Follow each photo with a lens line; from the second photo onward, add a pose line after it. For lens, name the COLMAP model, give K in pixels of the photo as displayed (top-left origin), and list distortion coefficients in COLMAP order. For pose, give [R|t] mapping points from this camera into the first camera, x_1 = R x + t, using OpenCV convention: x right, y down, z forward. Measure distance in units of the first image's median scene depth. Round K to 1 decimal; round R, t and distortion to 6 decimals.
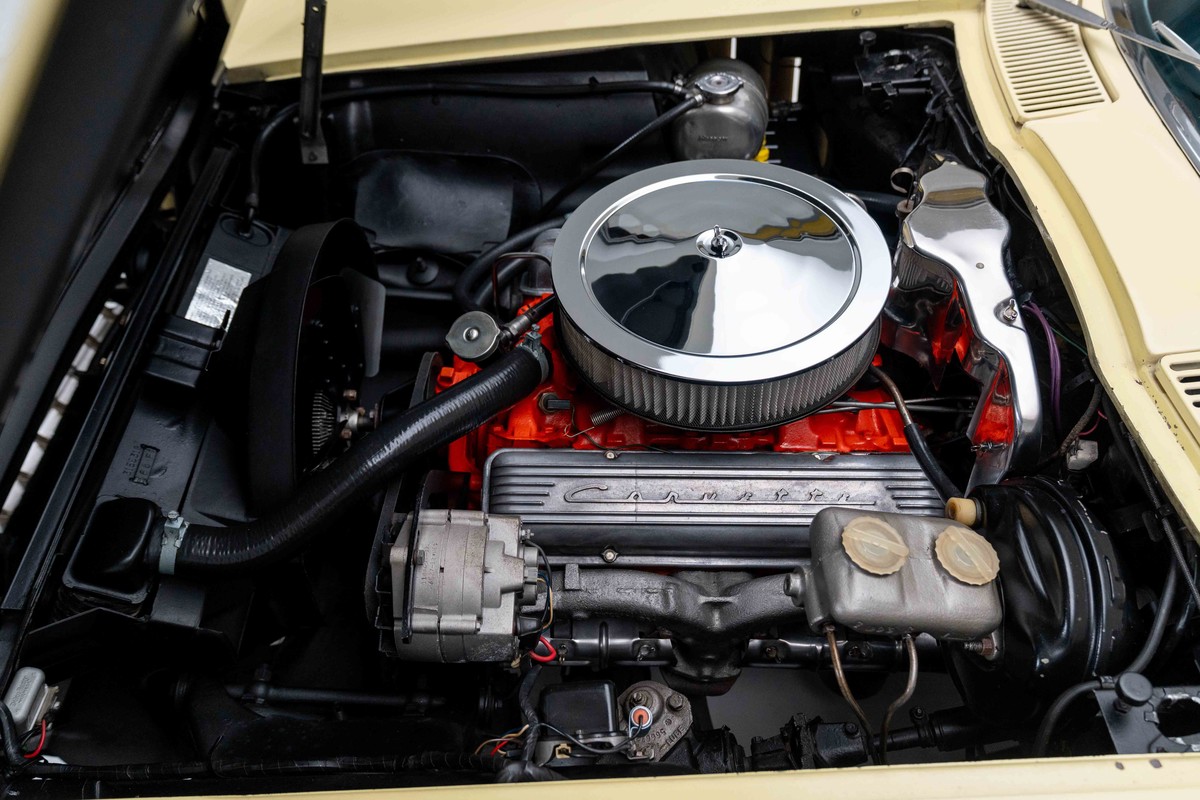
lens RADIAL K [[887.3, 0, 607.2], [0, 887.3, 383.6], [0, 0, 1]] dist [-0.008335, -0.002739]
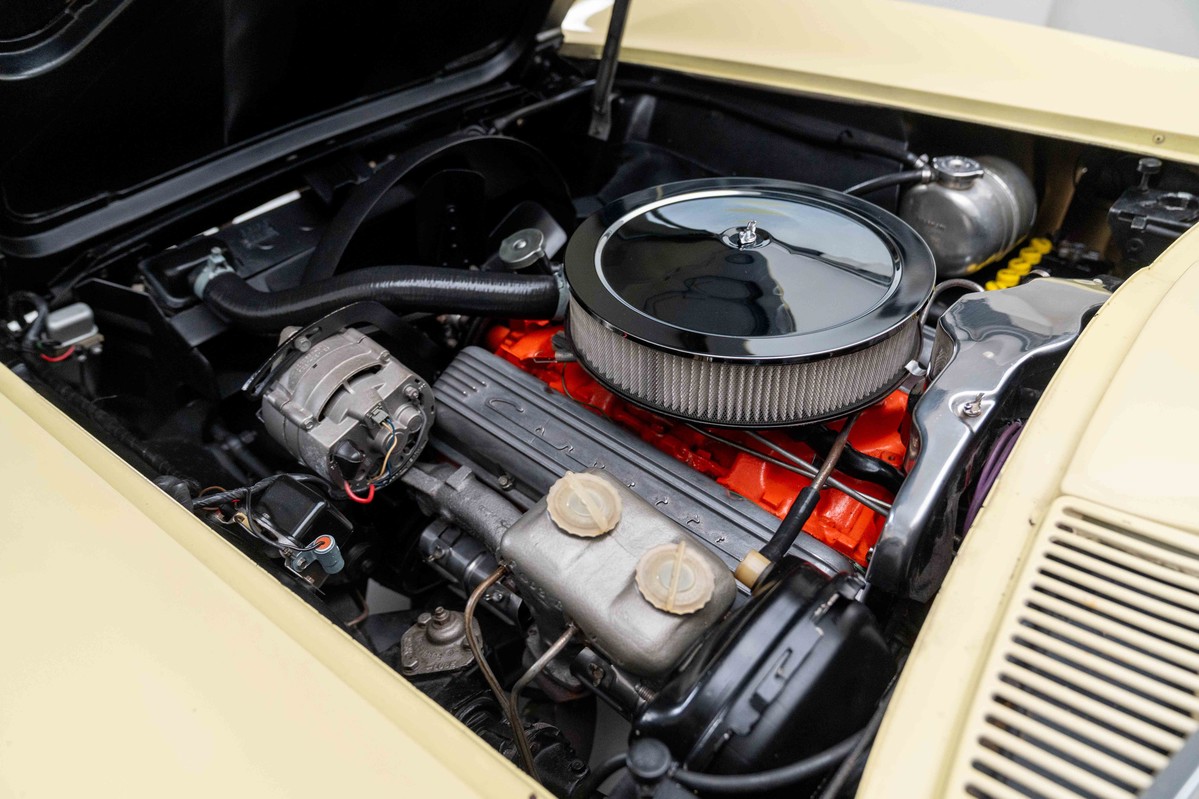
lens RADIAL K [[866.9, 0, 615.5], [0, 866.9, 413.8], [0, 0, 1]] dist [-0.003706, 0.002400]
pose [[0.771906, 0.423461, -0.474176, 0.520564], [-0.481386, 0.876508, -0.000882, 0.068572], [0.415245, 0.228942, 0.880430, 0.184845]]
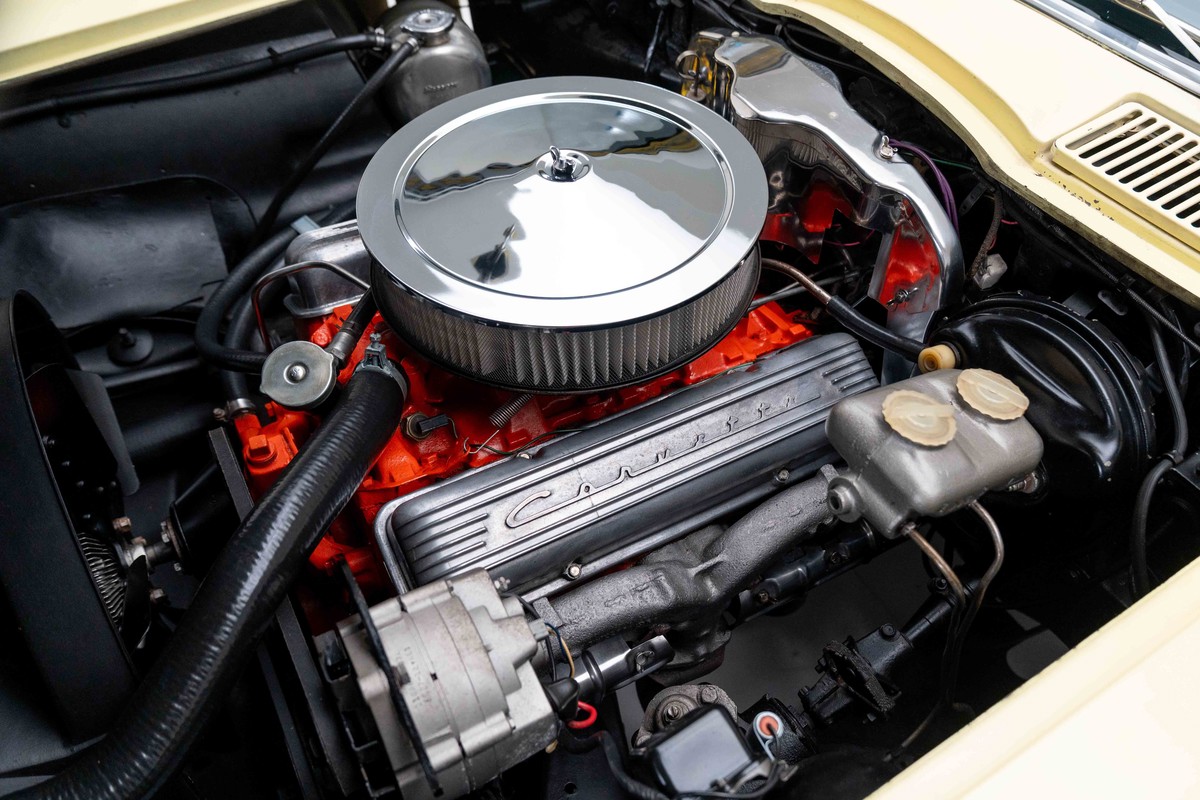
lens RADIAL K [[866.8, 0, 630.0], [0, 866.8, 400.6], [0, 0, 1]] dist [-0.014035, 0.000083]
pose [[0.863133, -0.345441, 0.368337, -0.189159], [0.339372, 0.936944, 0.083445, -0.000287], [-0.373936, 0.052979, 0.925940, 0.240078]]
